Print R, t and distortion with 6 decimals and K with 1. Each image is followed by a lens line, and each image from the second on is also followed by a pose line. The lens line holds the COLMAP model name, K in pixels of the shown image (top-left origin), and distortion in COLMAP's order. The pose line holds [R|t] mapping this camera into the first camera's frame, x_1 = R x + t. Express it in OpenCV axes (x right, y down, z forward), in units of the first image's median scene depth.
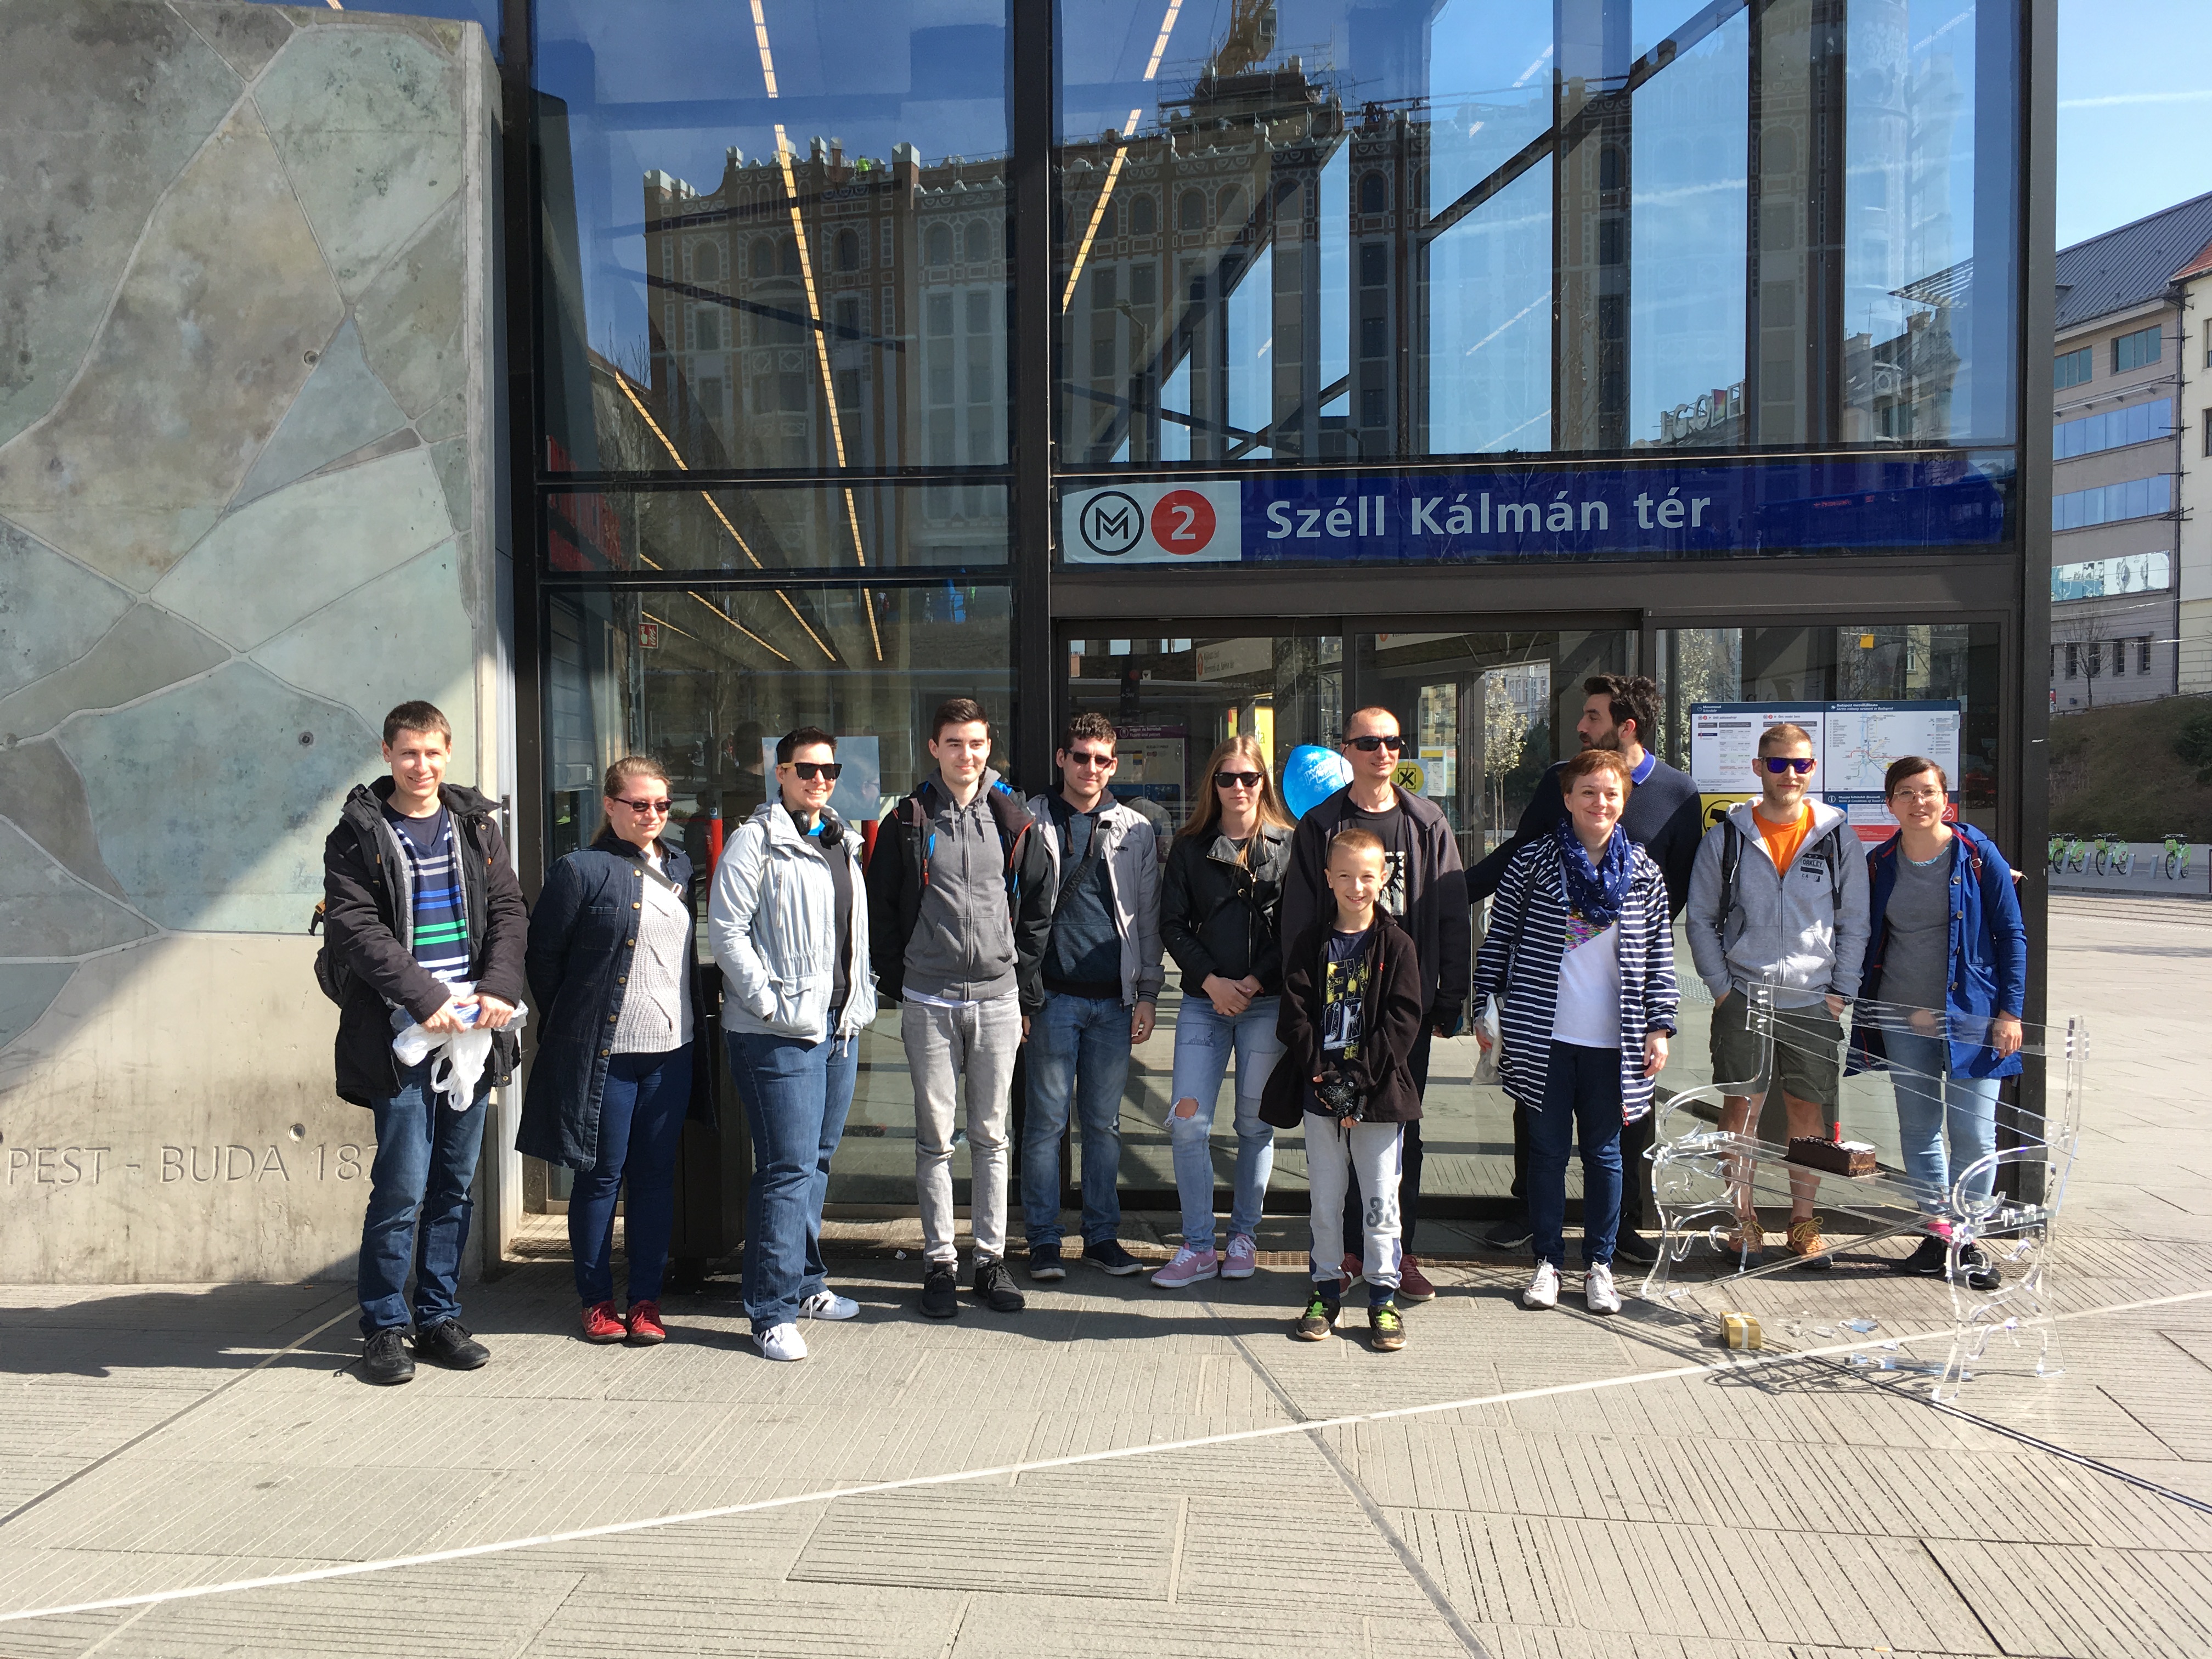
lens RADIAL K [[1889.9, 0, 1098.7], [0, 1889.9, 805.1], [0, 0, 1]] dist [0.070401, -0.115495]
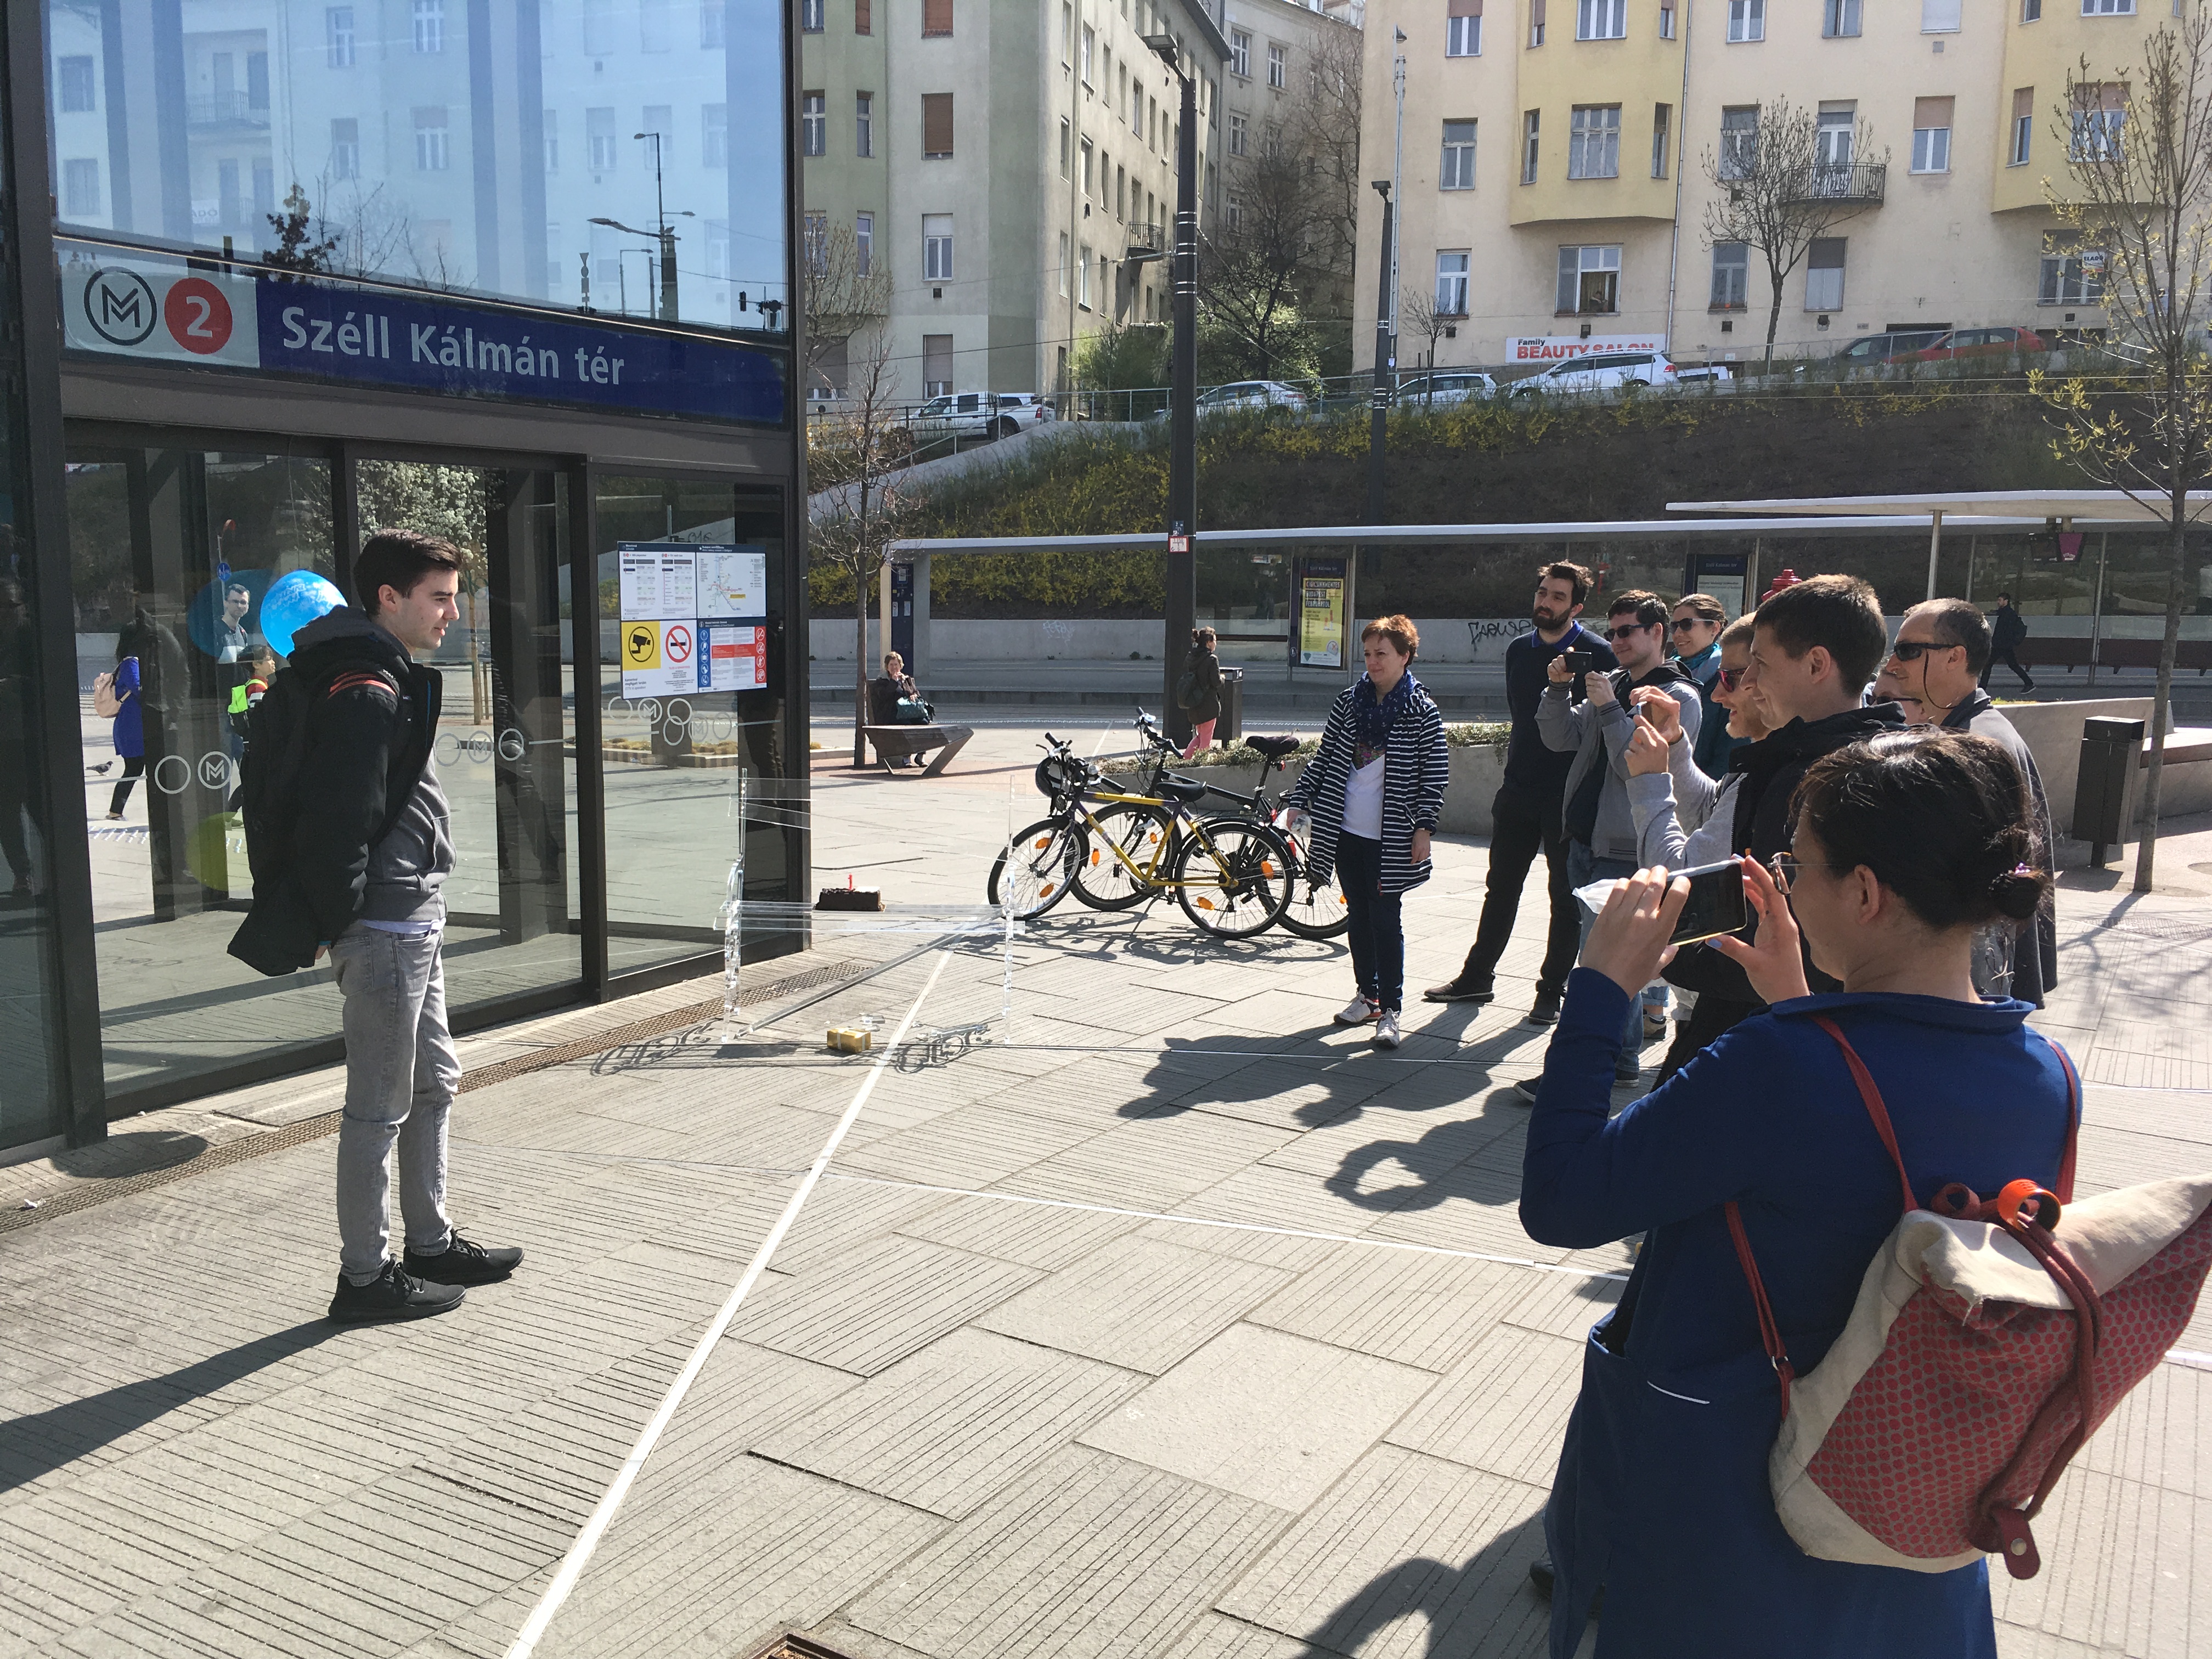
lens RADIAL K [[1889.9, 0, 1098.7], [0, 1889.9, 805.1], [0, 0, 1]] dist [0.070401, -0.115495]
pose [[0.418215, -0.105075, 0.902250, -0.610420], [0.008459, 0.993694, 0.111803, -0.021759], [-0.908309, -0.039125, 0.416467, 0.258900]]
